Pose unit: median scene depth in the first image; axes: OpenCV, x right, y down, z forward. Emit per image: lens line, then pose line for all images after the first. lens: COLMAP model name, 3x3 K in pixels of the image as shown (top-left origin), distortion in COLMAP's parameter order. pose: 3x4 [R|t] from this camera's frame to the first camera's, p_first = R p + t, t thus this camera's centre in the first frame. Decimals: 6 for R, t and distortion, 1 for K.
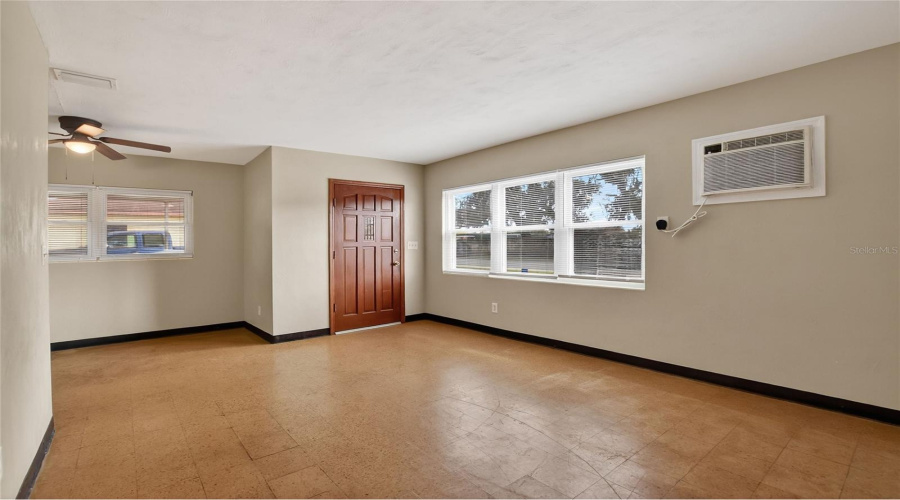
lens RADIAL K [[453.1, 0, 433.3], [0, 453.1, 247.0], [0, 0, 1]] dist [-0.019334, 0.000191]
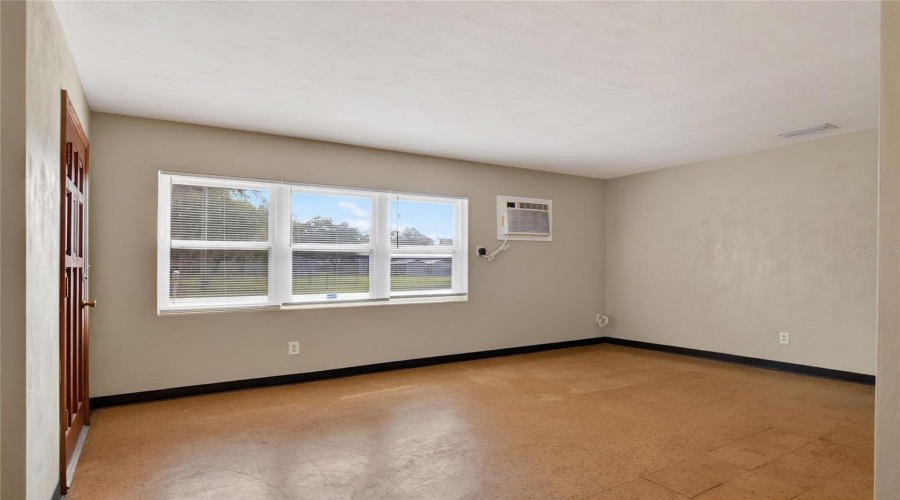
lens RADIAL K [[463.7, 0, 451.2], [0, 463.7, 269.4], [0, 0, 1]] dist [-0.046867, 0.000189]
pose [[0.091784, 0.006480, 0.995758, -0.730893], [0.017887, 0.999807, -0.008155, 0.012673], [-0.995618, 0.018559, 0.091650, 0.768430]]
